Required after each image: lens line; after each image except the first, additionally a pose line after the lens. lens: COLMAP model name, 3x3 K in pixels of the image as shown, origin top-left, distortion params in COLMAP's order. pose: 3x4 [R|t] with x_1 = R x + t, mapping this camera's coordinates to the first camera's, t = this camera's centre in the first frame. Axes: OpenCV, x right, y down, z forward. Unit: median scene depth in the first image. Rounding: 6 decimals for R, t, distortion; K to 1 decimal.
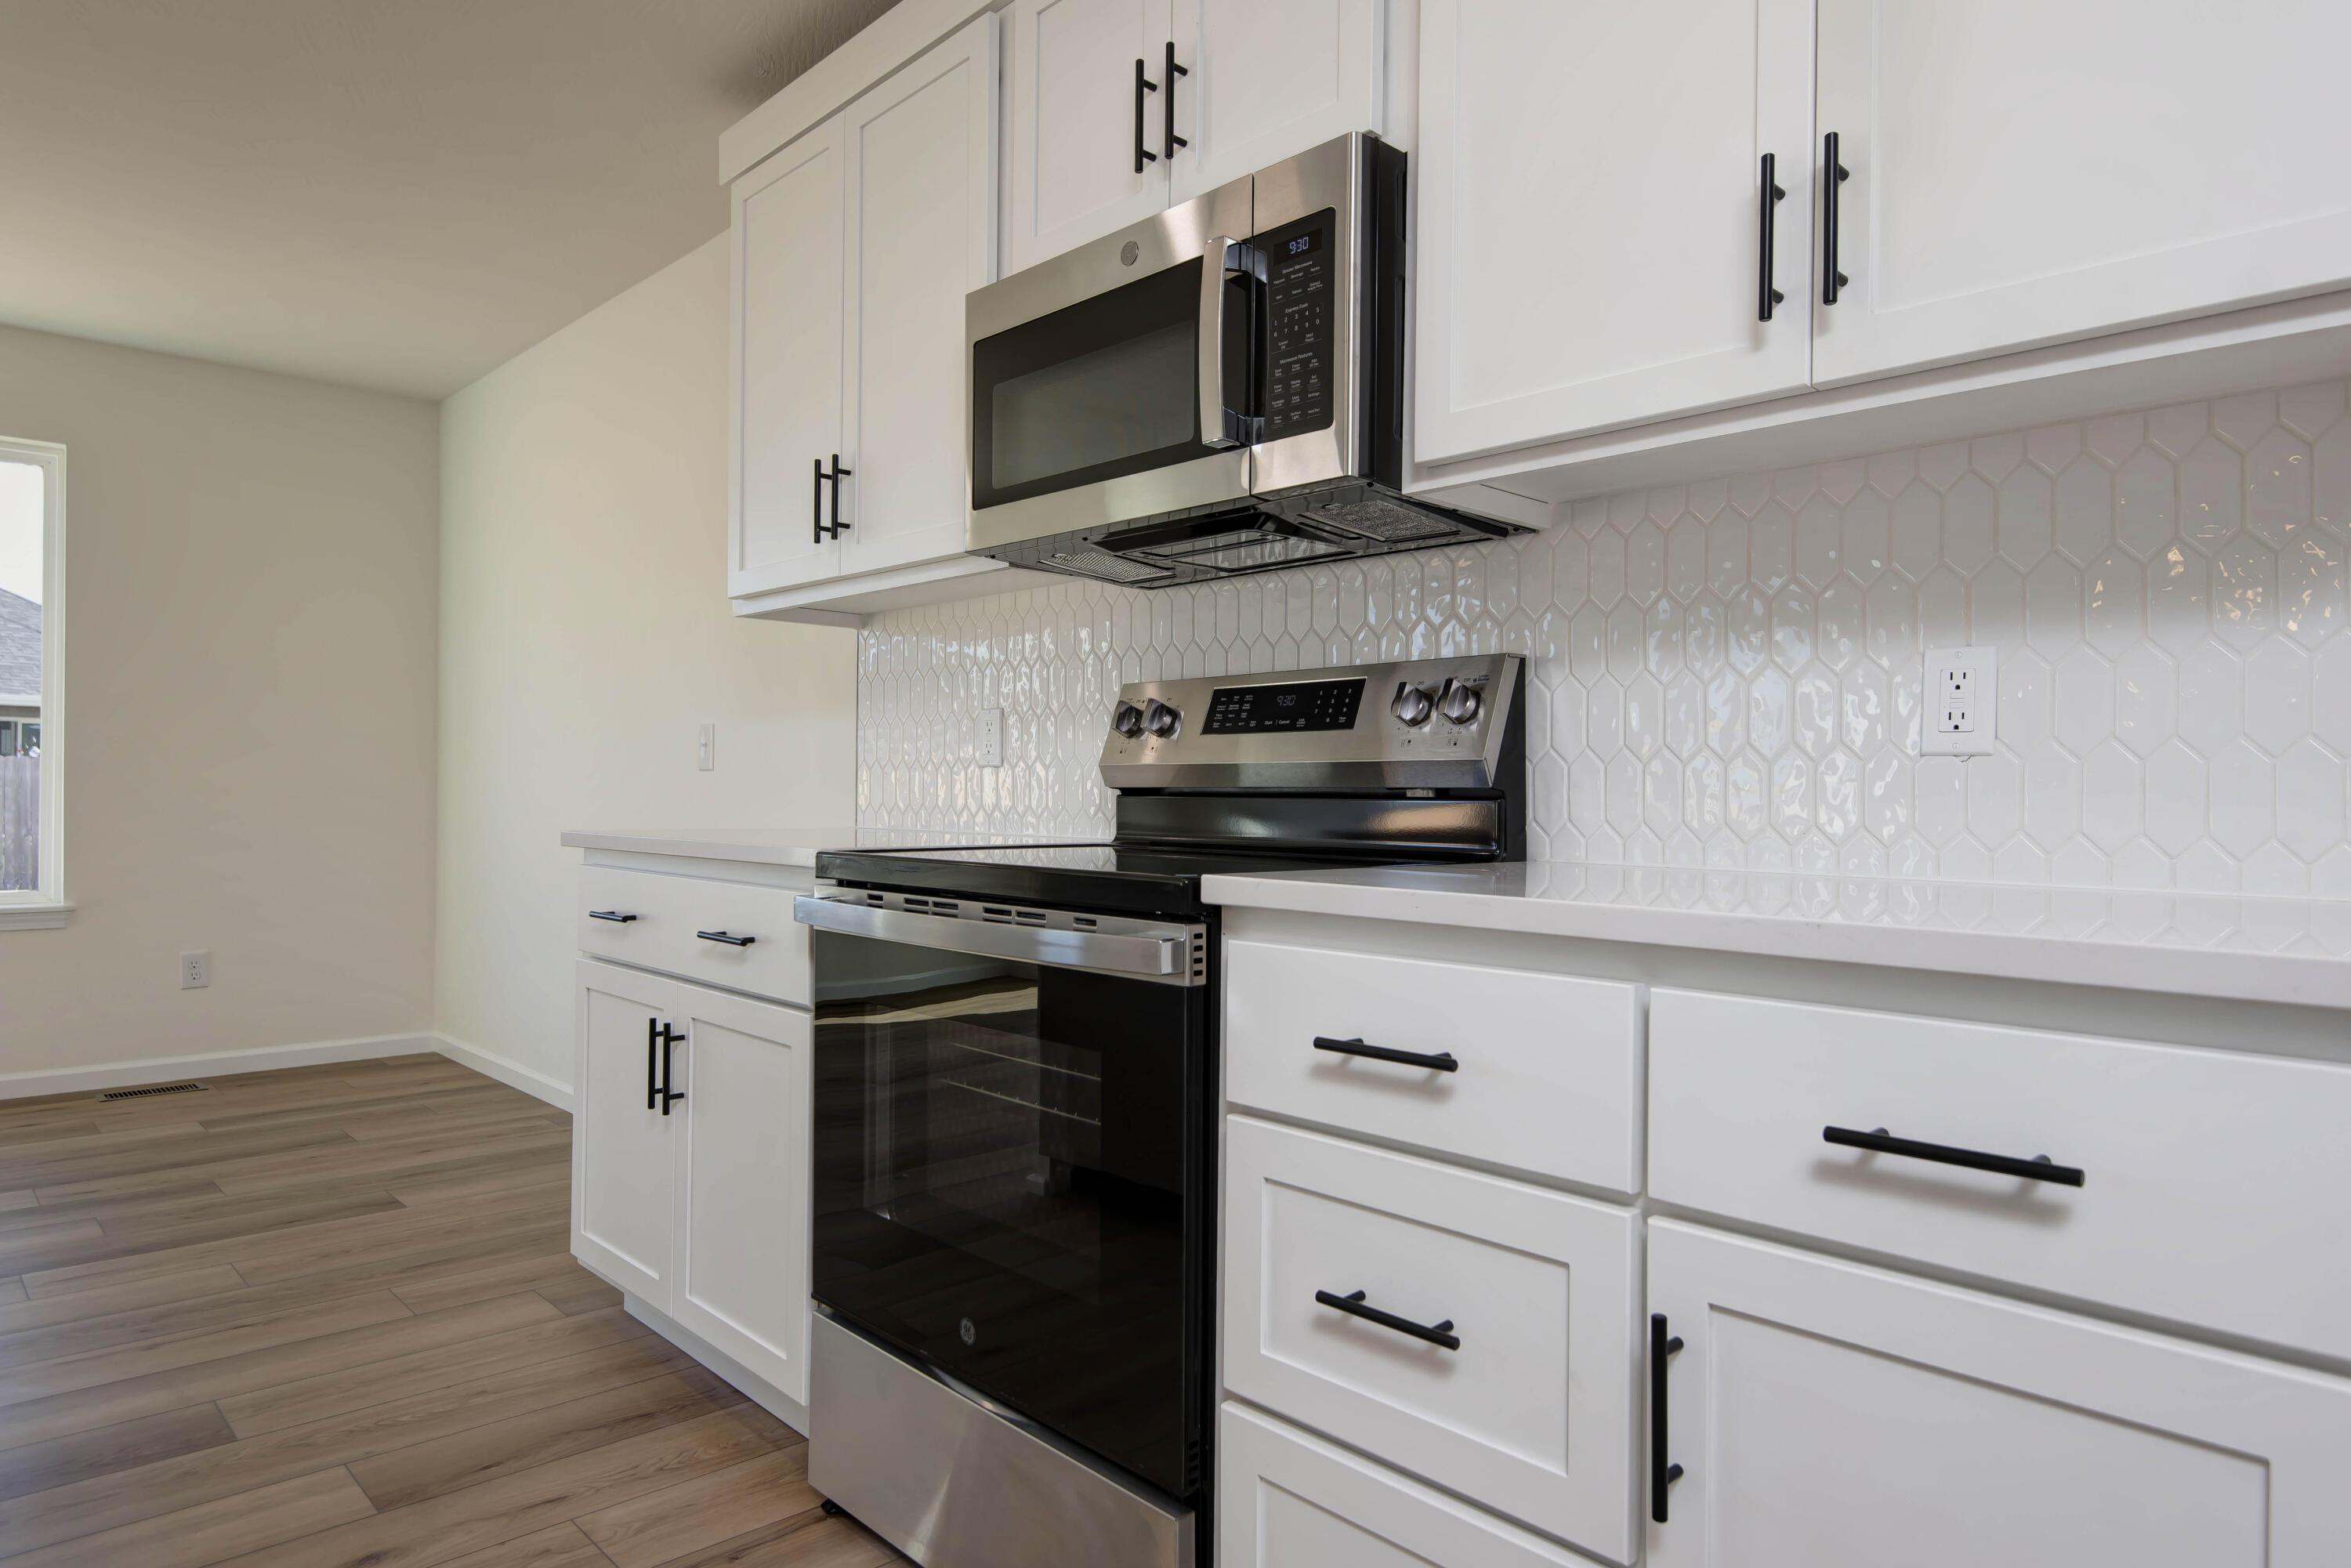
lens RADIAL K [[1423.0, 0, 1159.2], [0, 1423.0, 786.9], [0, 0, 1]] dist [0.016300, -0.002534]
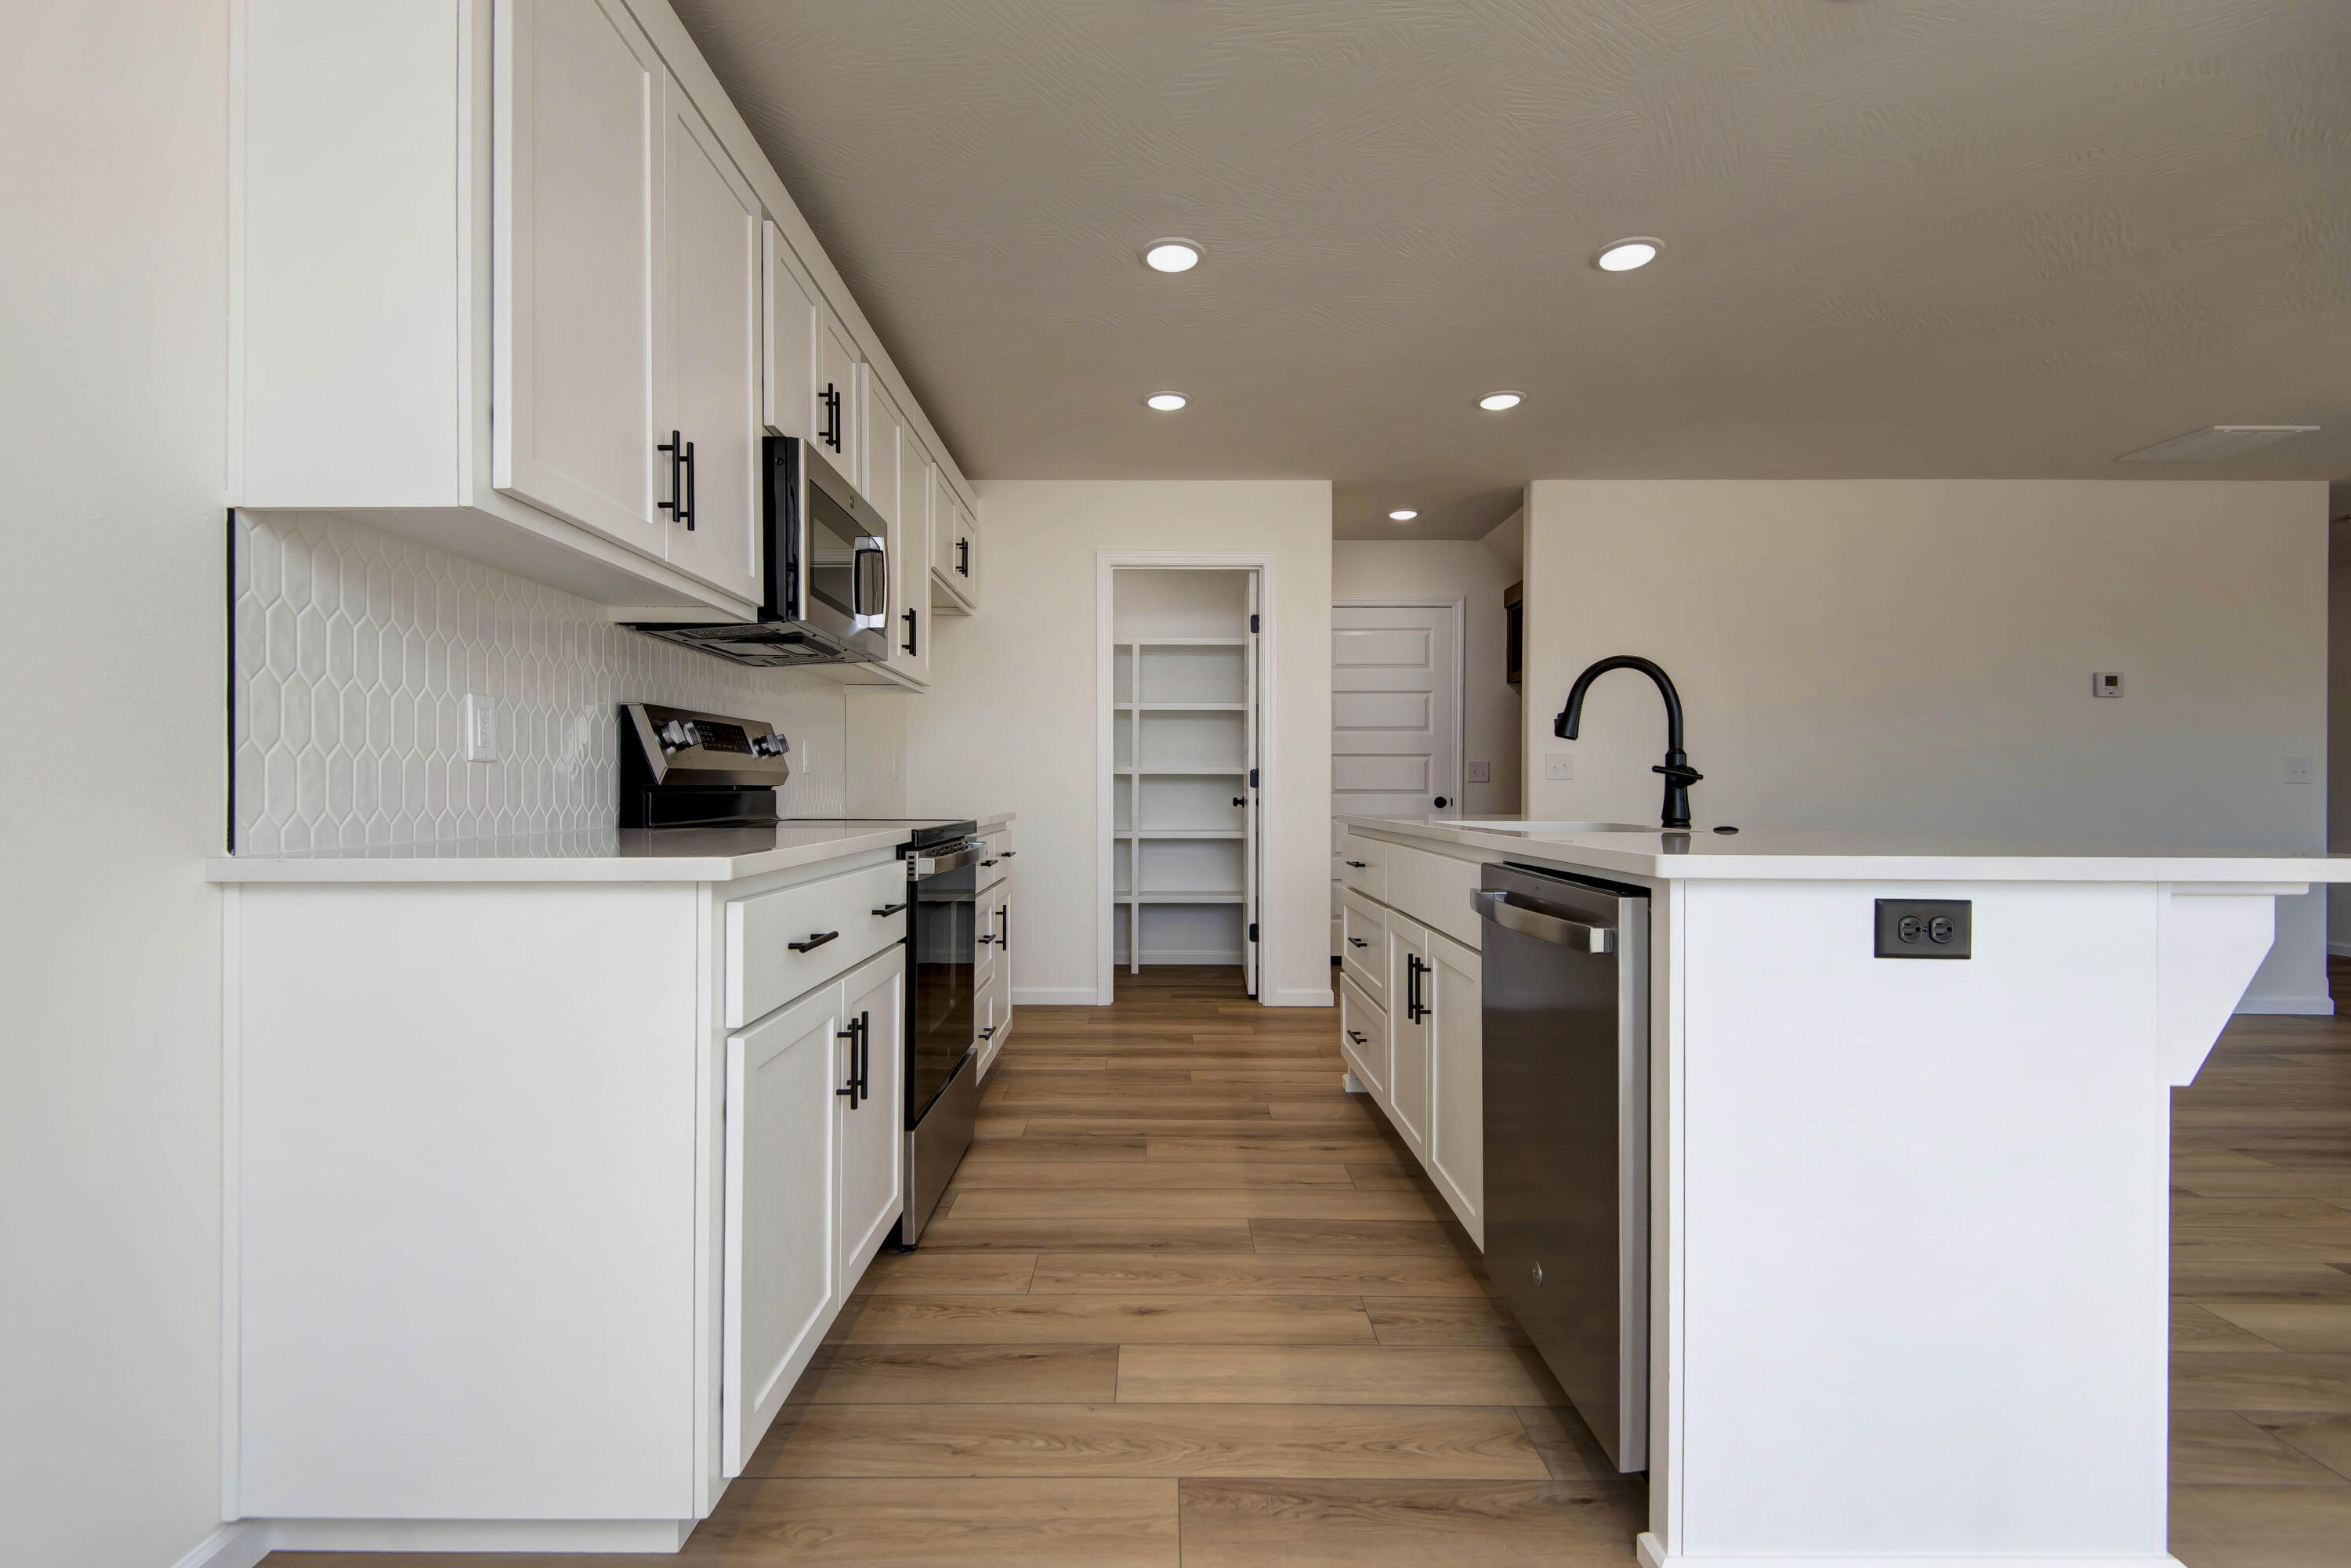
lens RADIAL K [[1131.8, 0, 1168.6], [0, 1131.8, 795.2], [0, 0, 1]] dist [-0.000091, -0.000257]
pose [[-0.747746, -0.010416, 0.663903, -1.201924], [-0.014377, 0.999897, -0.000506, 0.006778], [-0.663829, -0.009923, -0.747818, 1.671055]]
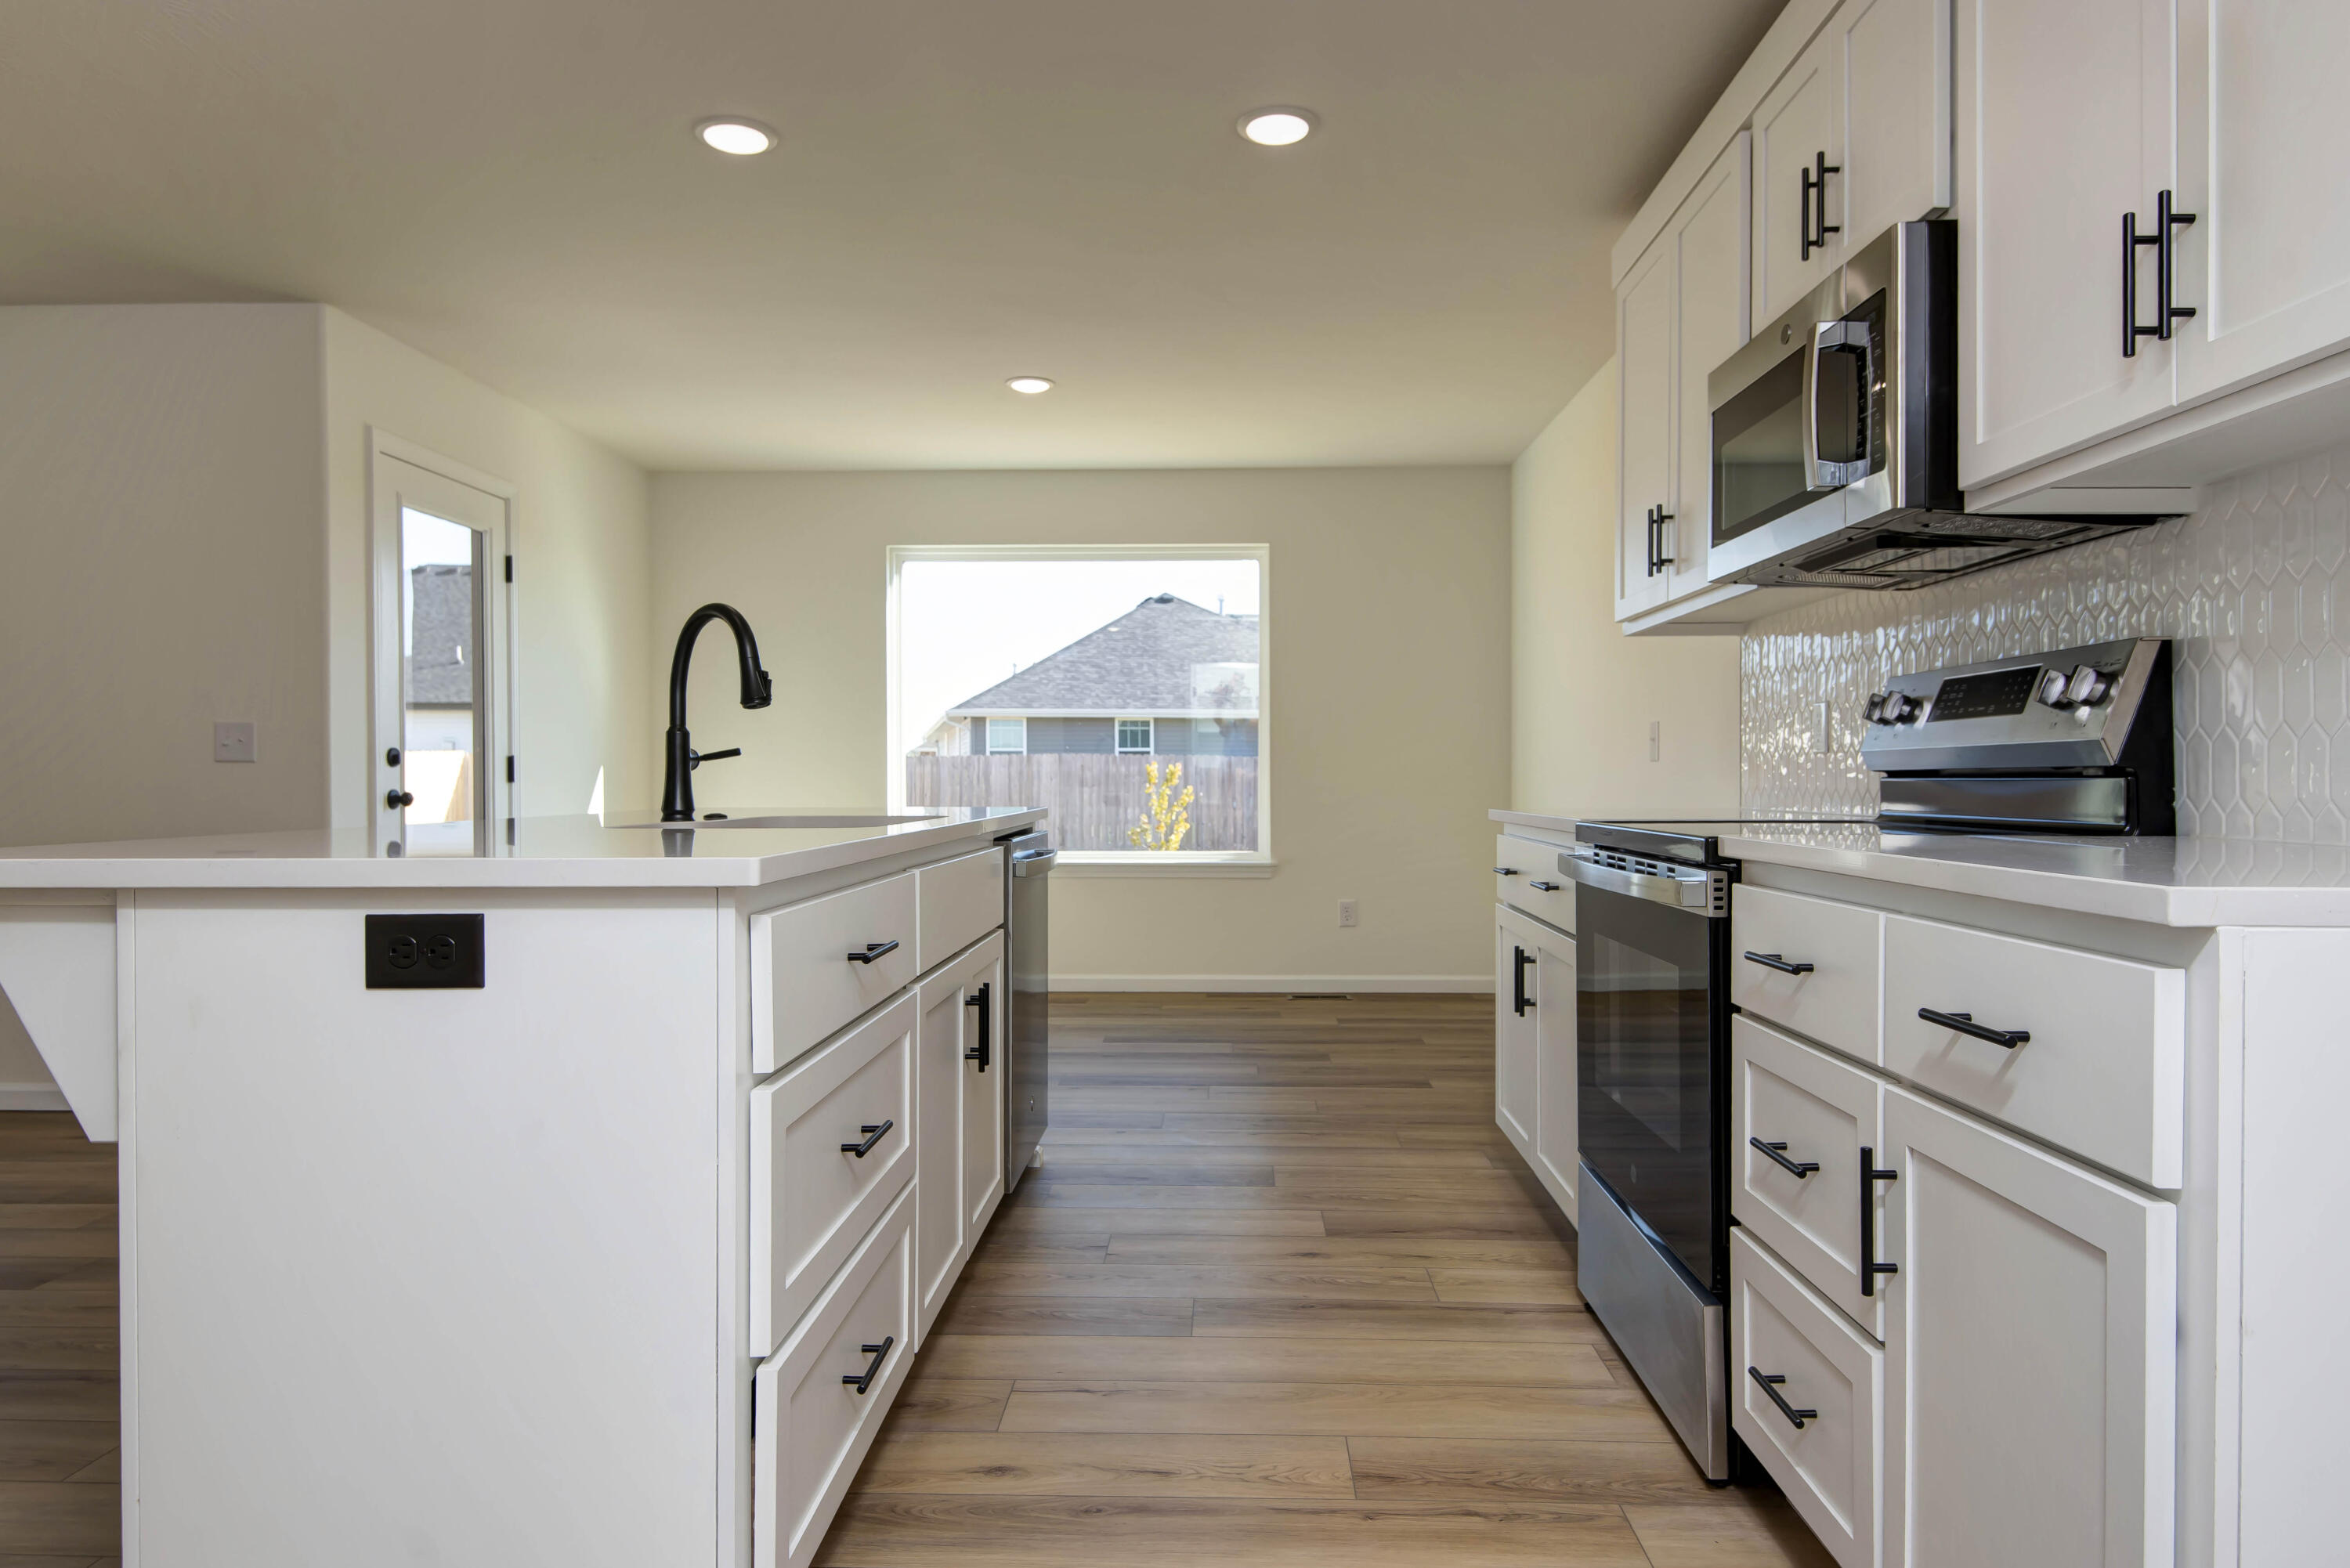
lens RADIAL K [[1422.3, 0, 1176.7], [0, 1422.3, 778.3], [0, 0, 1]] dist [0.016300, -0.002534]
pose [[0.715496, -0.011067, -0.698529, 0.420887], [0.011925, 0.999922, -0.003627, 0.005035], [0.698515, -0.005734, 0.715573, -0.225061]]
